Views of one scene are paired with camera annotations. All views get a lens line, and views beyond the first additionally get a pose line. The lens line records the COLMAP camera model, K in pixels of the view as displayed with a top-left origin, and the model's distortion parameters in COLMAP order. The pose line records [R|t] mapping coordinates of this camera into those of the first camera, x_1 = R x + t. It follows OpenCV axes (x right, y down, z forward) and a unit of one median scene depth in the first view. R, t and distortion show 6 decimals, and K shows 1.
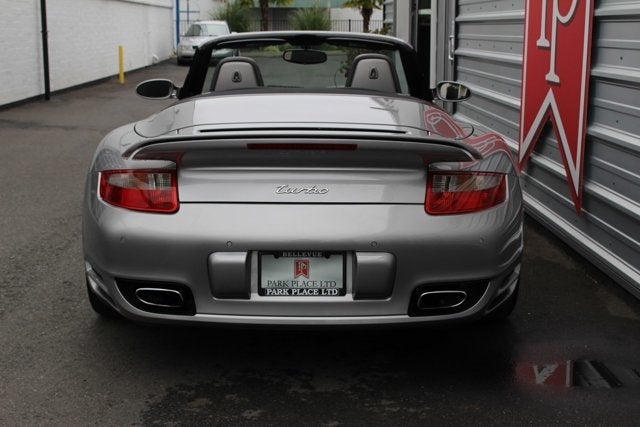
lens RADIAL K [[1006.2, 0, 320.0], [0, 1006.2, 213.5], [0, 0, 1]] dist [0.011317, -0.015423]
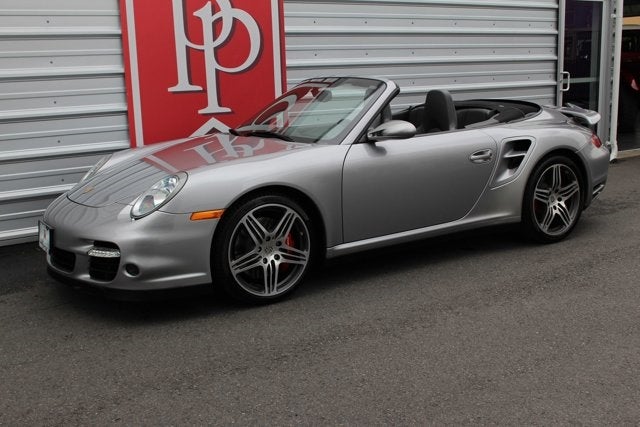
lens RADIAL K [[683.7, 0, 320.0], [0, 683.7, 213.5], [0, 0, 1]] dist [-0.102787, -0.001606]
pose [[-0.518584, -0.161685, 0.839600, -1.183638], [0.187284, 0.936632, 0.296048, -0.434122], [-0.834263, 0.310770, -0.455441, 2.306820]]
